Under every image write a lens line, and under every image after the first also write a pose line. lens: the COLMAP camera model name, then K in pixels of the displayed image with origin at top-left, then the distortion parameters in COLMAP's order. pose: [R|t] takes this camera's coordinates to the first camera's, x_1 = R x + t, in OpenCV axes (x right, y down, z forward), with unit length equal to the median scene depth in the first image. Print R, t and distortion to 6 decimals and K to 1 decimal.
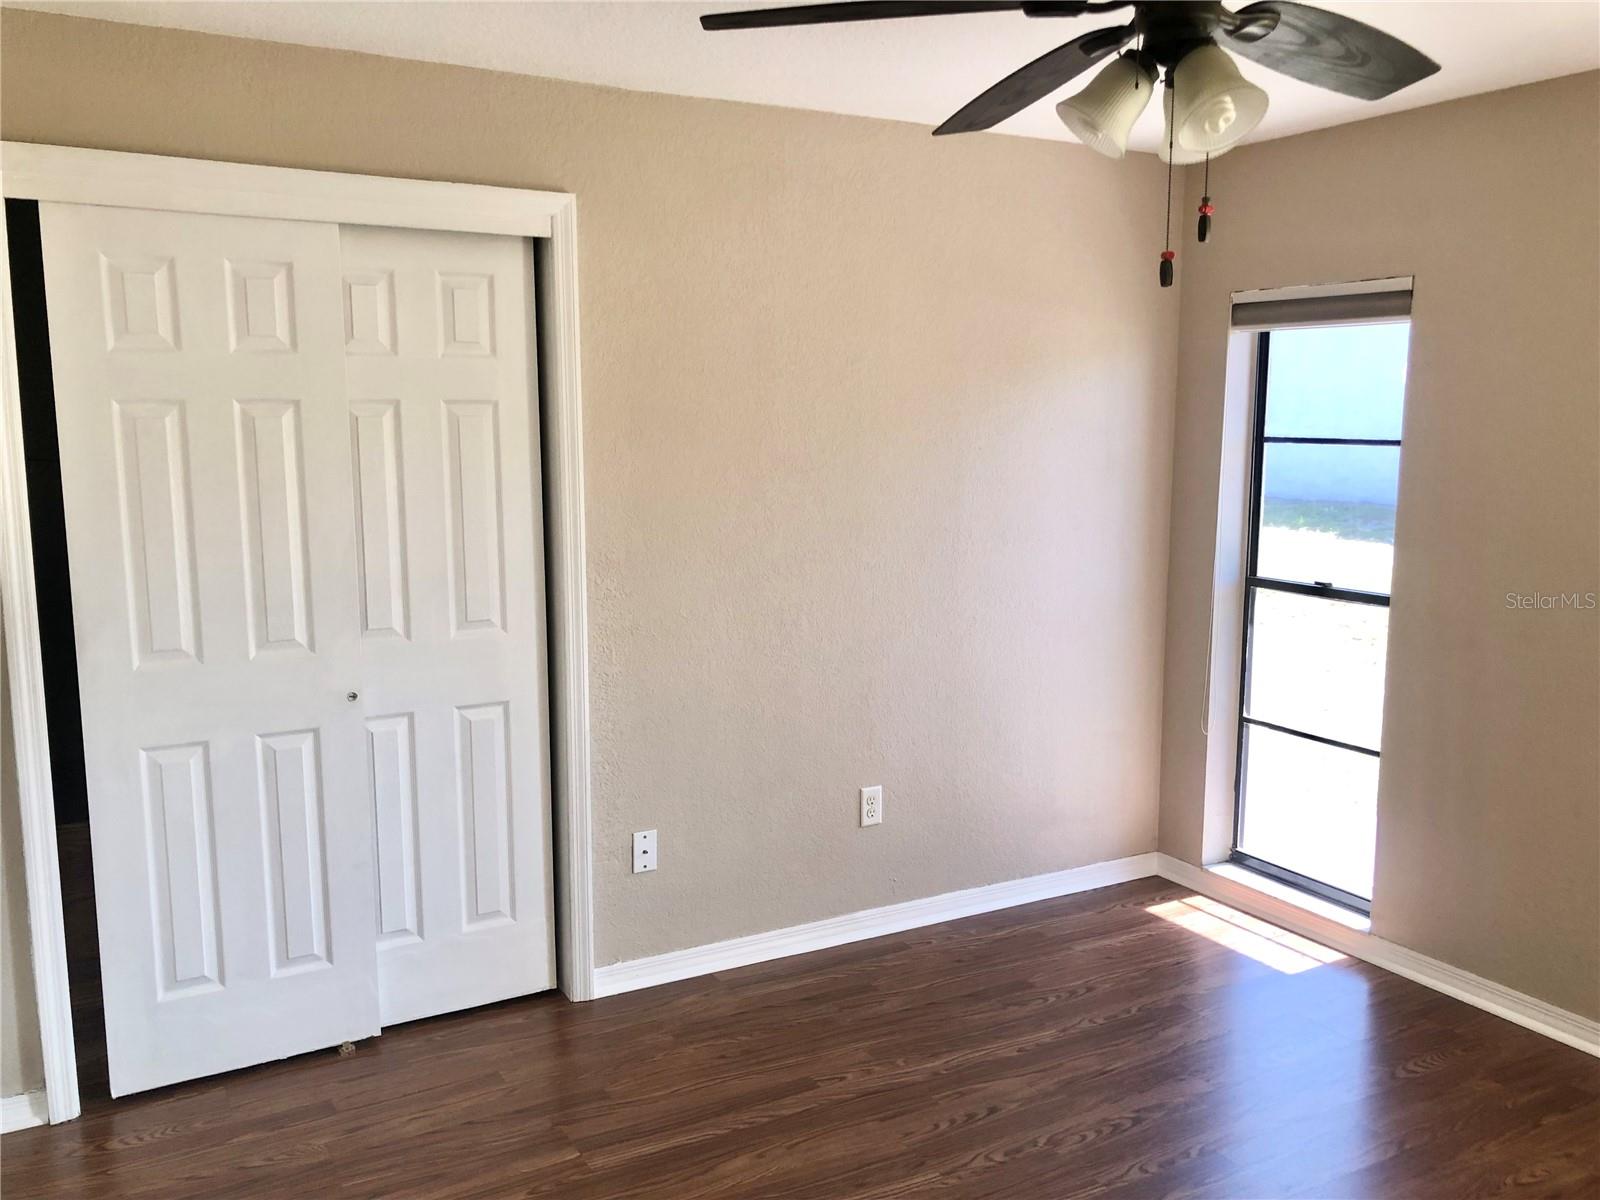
lens RADIAL K [[1305.1, 0, 789.7], [0, 1305.1, 599.3], [0, 0, 1]] dist [0.025450, -0.031793]
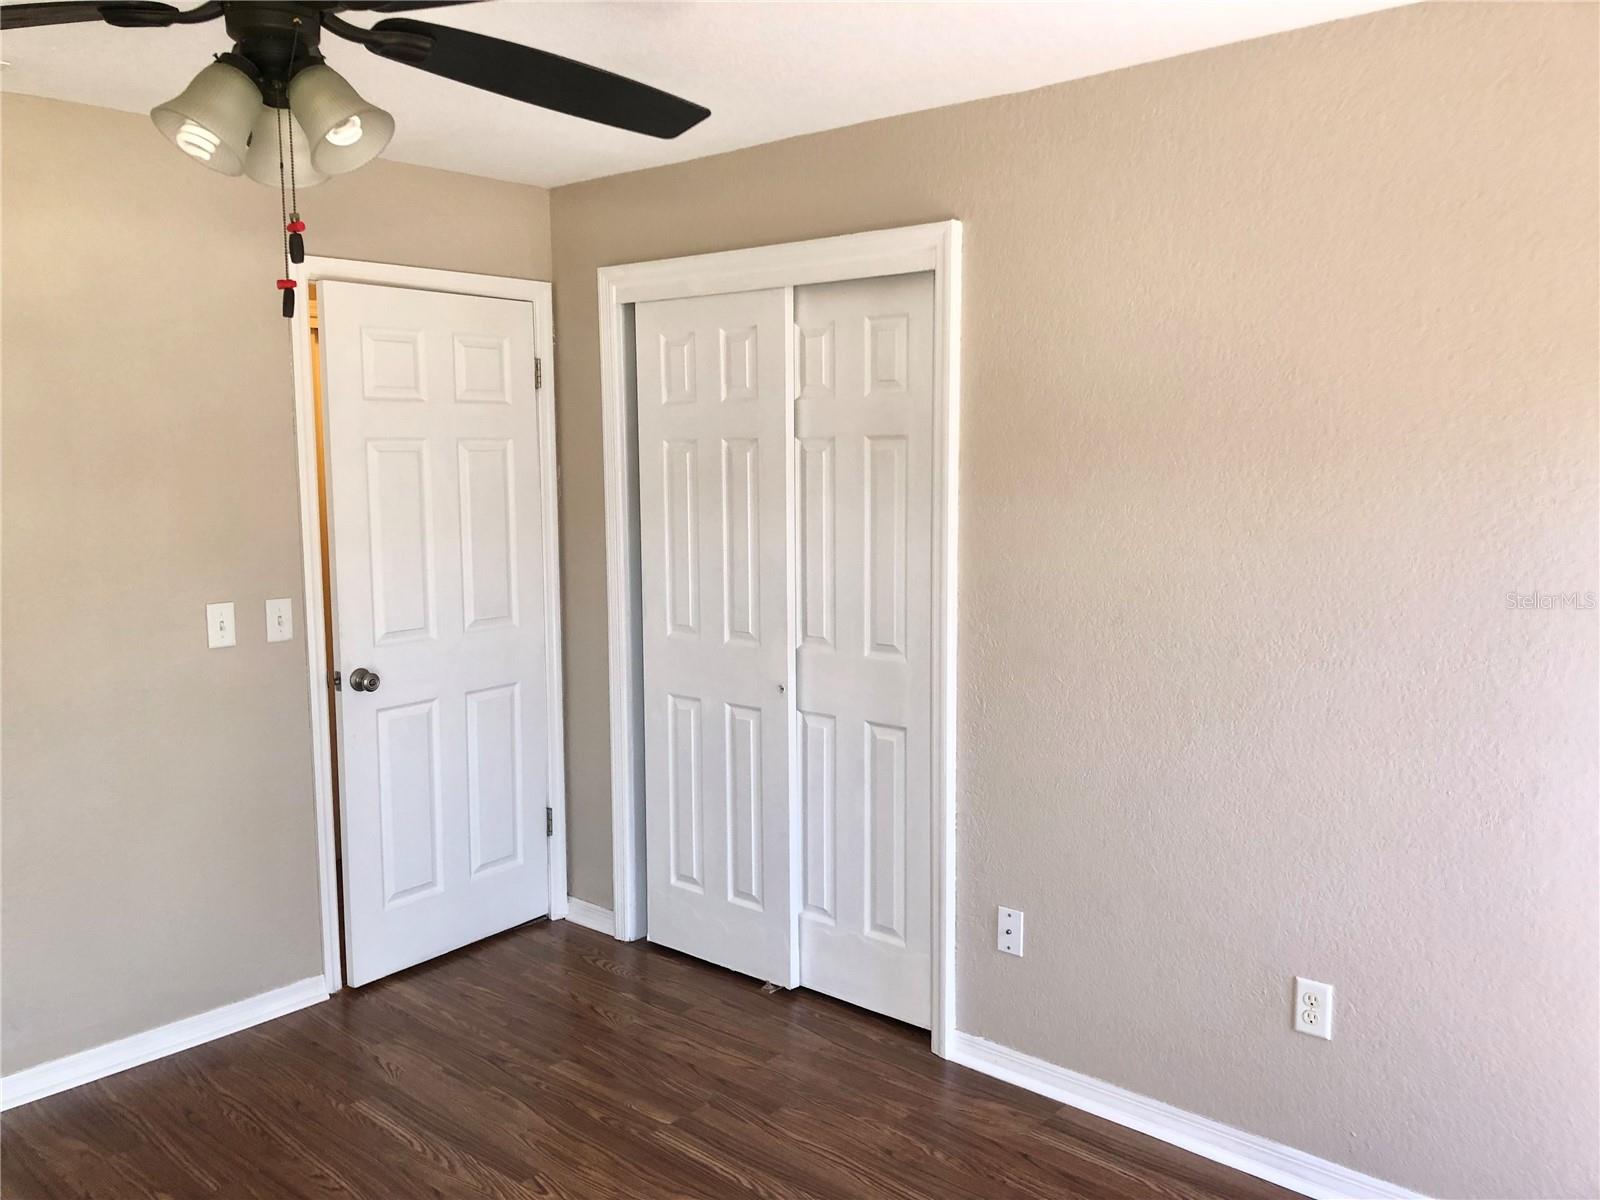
lens RADIAL K [[1305.1, 0, 792.2], [0, 1305.1, 596.5], [0, 0, 1]] dist [0.025450, -0.031793]
pose [[0.347942, 0.110406, -0.930992, 0.706038], [-0.134927, 0.988601, 0.066811, -0.082924], [0.927756, 0.102369, 0.358872, 0.548137]]
